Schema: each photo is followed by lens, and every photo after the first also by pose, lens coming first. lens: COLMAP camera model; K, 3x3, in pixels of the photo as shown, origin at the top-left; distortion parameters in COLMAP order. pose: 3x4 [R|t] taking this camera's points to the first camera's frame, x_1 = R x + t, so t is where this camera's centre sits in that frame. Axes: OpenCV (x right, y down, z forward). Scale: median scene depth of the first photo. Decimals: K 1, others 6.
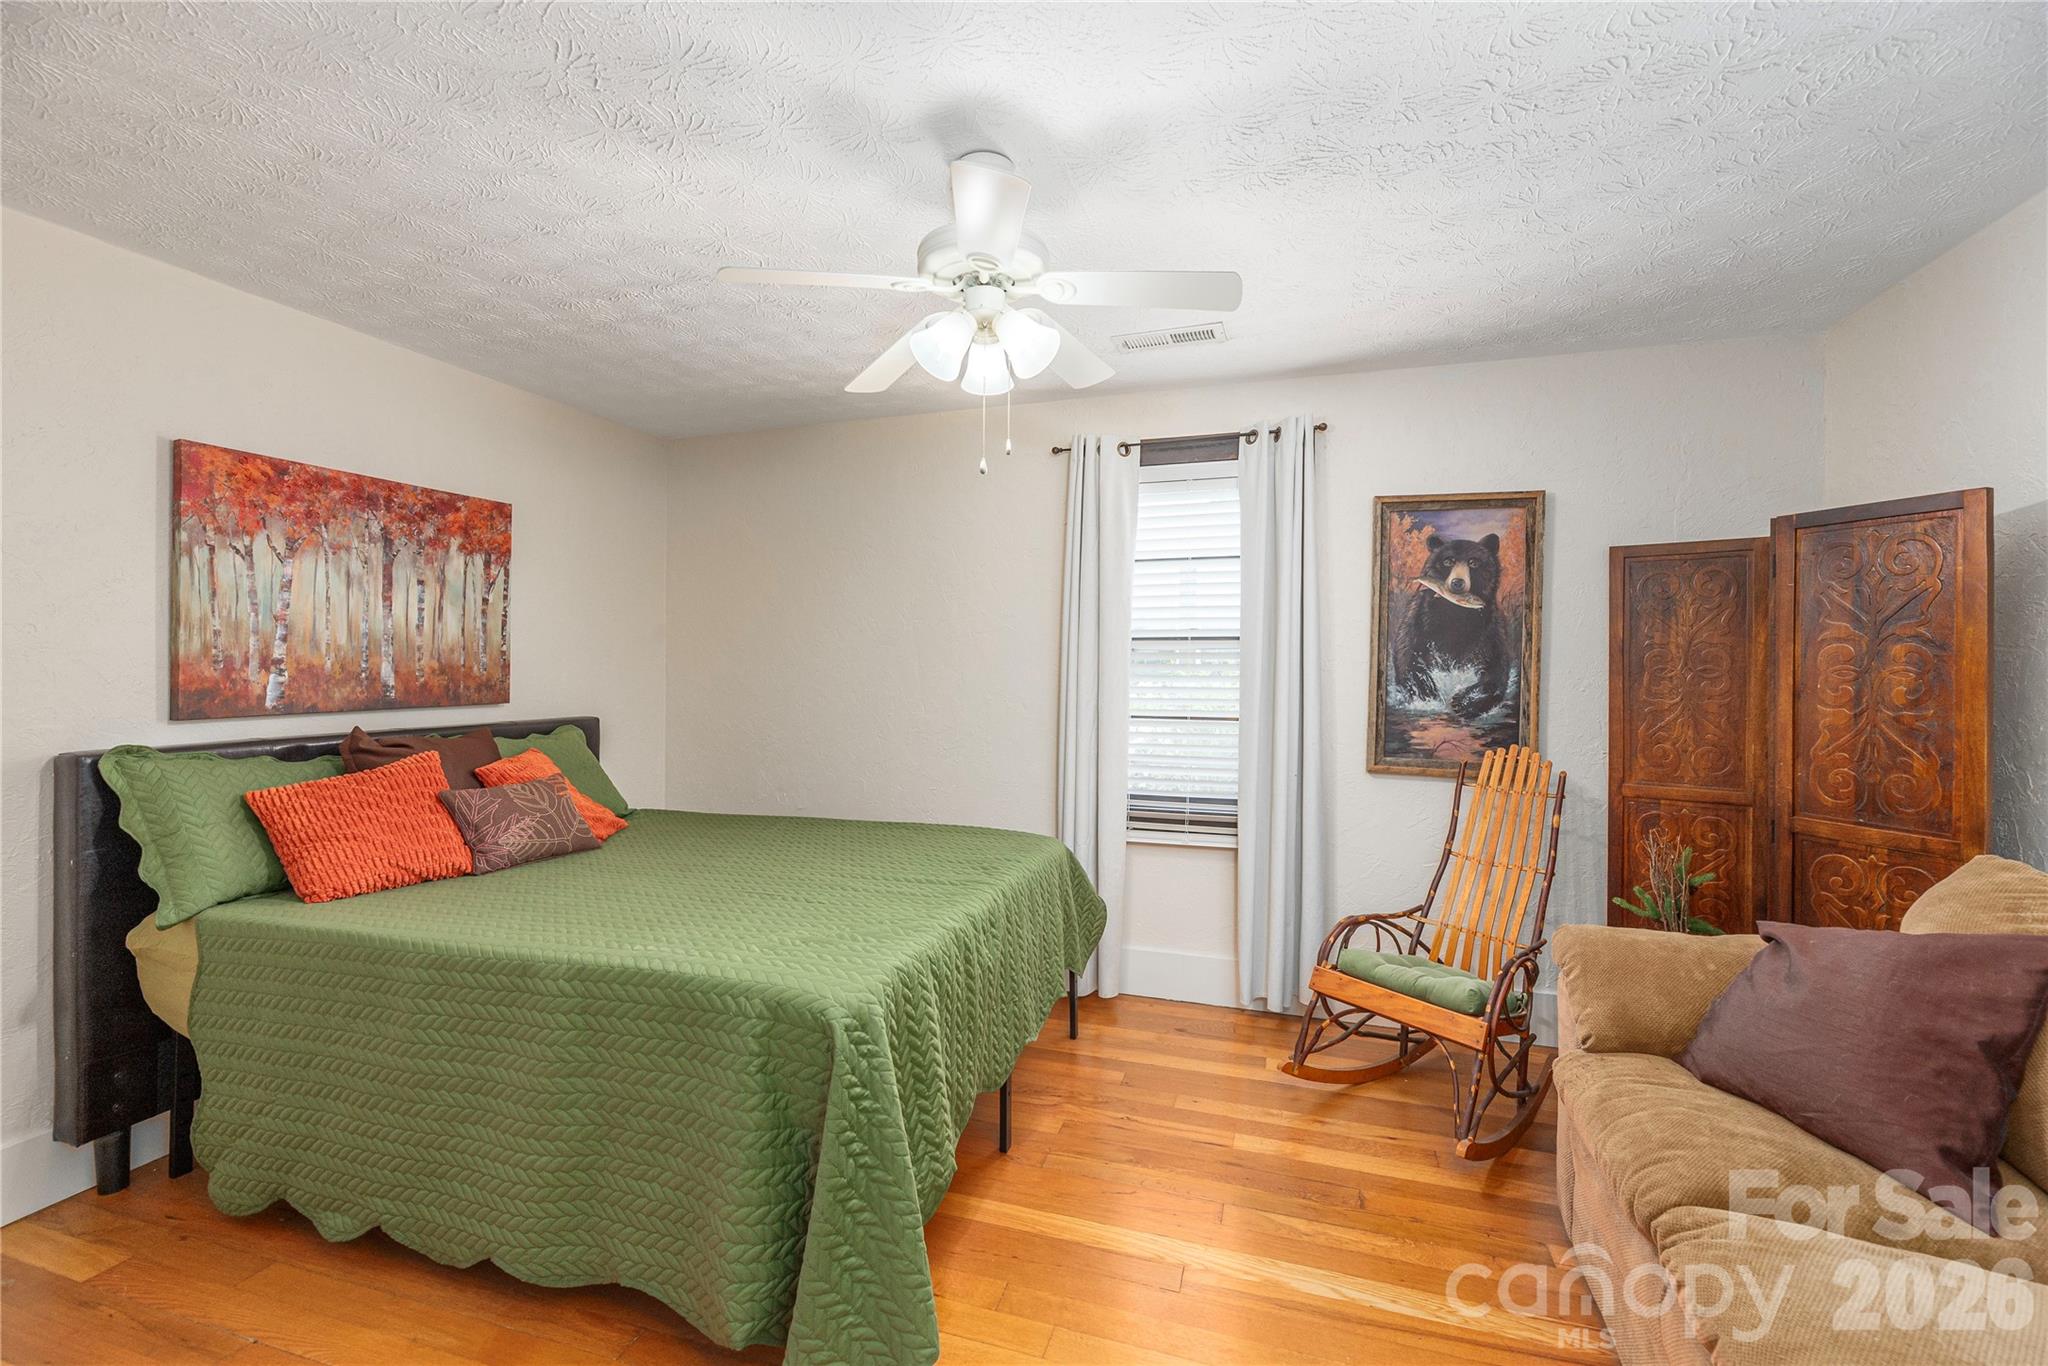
lens RADIAL K [[834.5, 0, 1026.2], [0, 834.5, 665.9], [0, 0, 1]] dist [-0.003529, -0.001092]
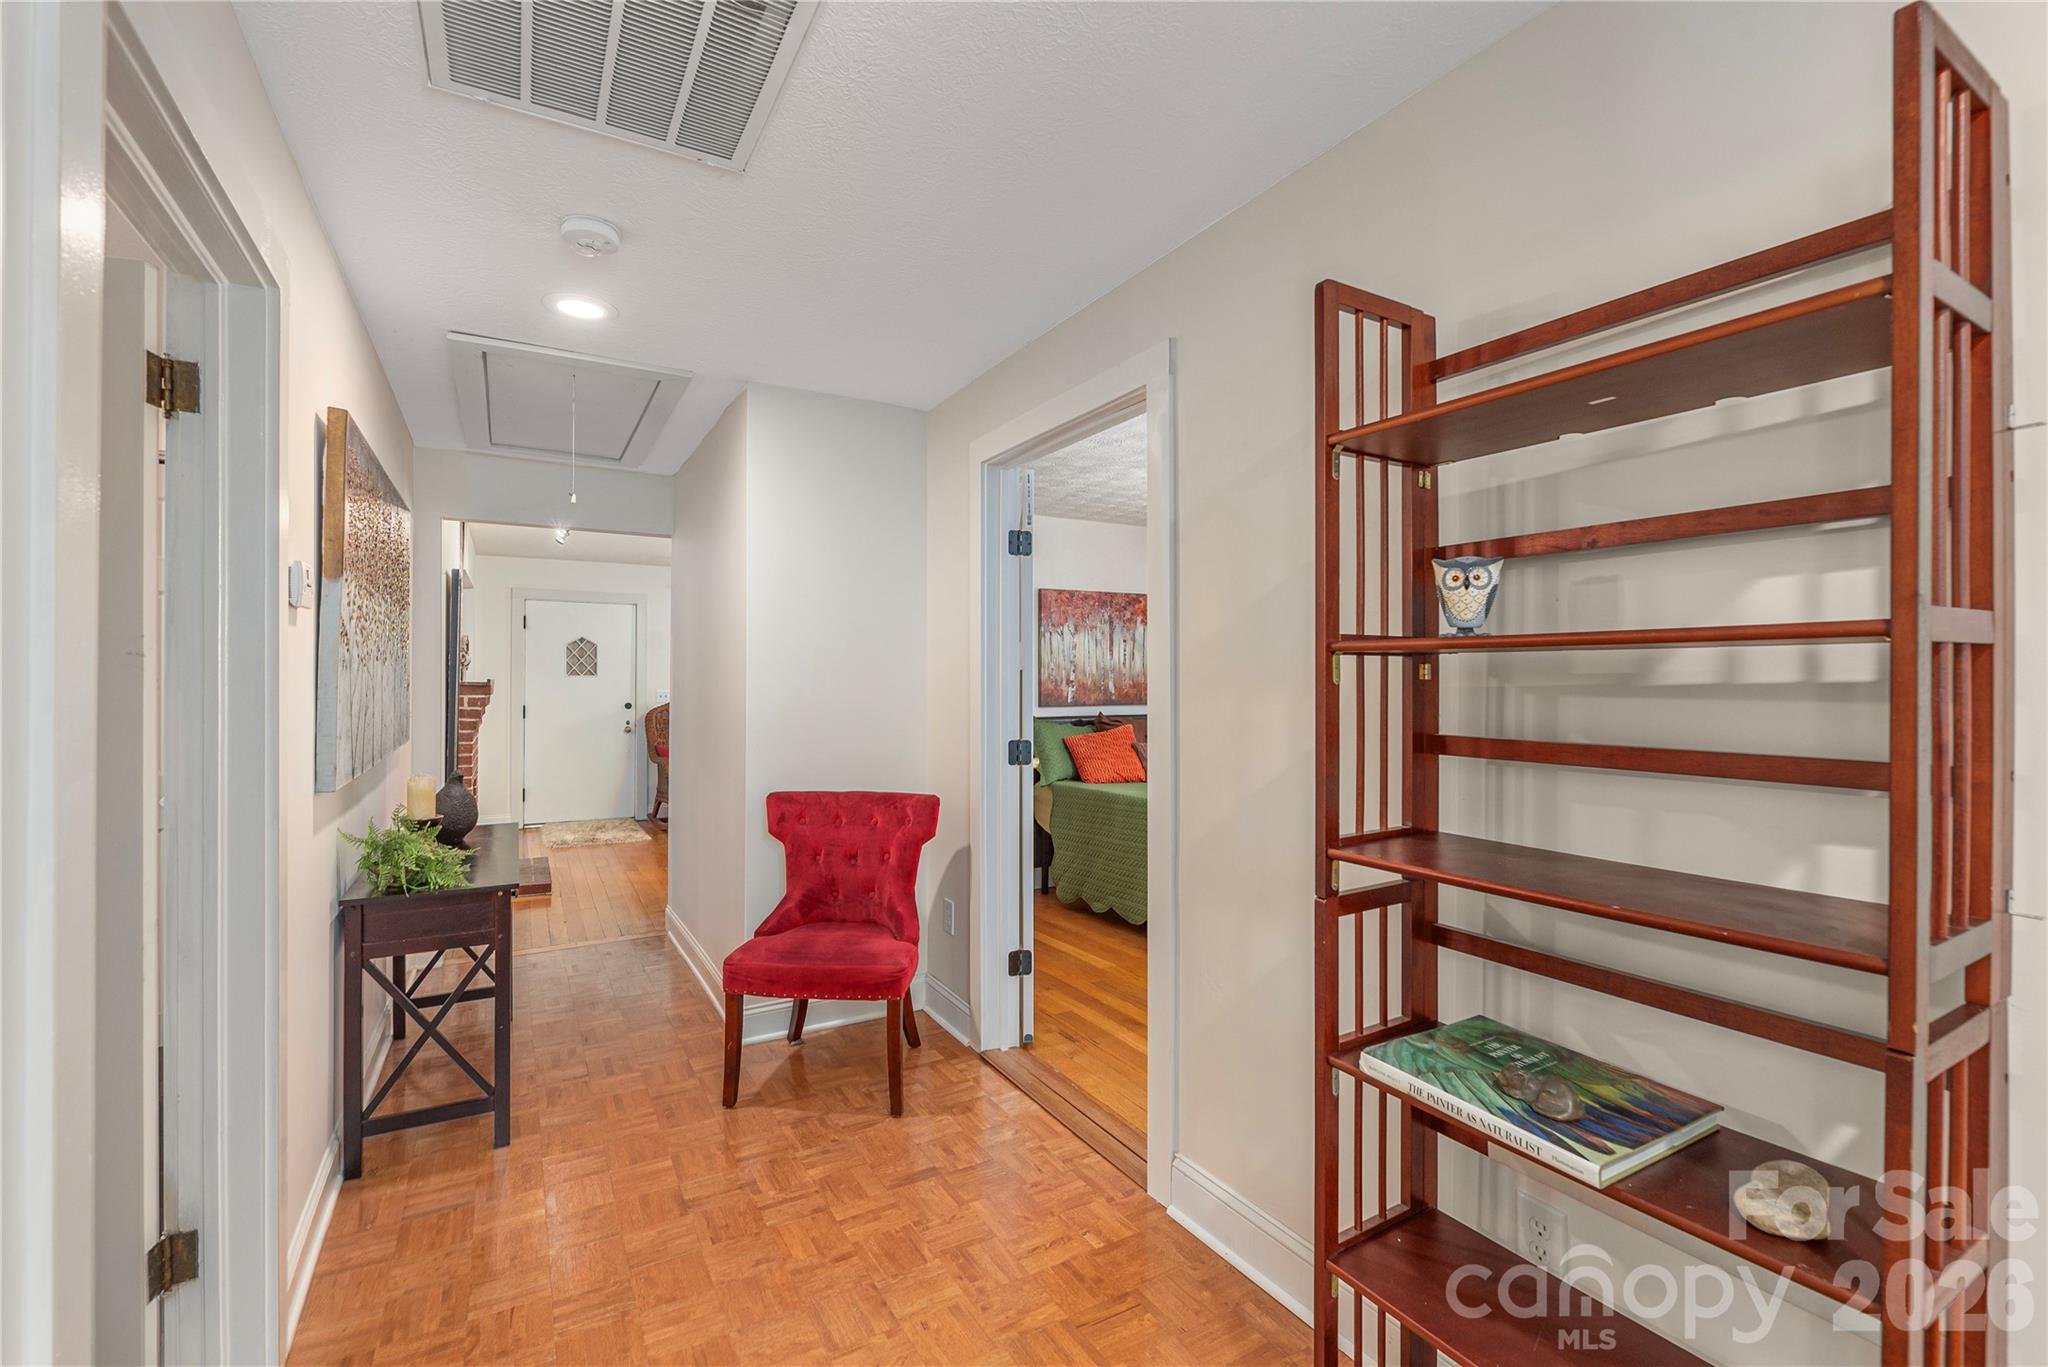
lens RADIAL K [[900.3, 0, 1028.3], [0, 900.3, 680.1], [0, 0, 1]] dist [0.000114, -0.000025]
pose [[0.740587, -0.009342, -0.671896, 0.615409], [0.006268, 0.999956, -0.006995, 0.006697], [0.671931, 0.000969, 0.740613, -0.841647]]
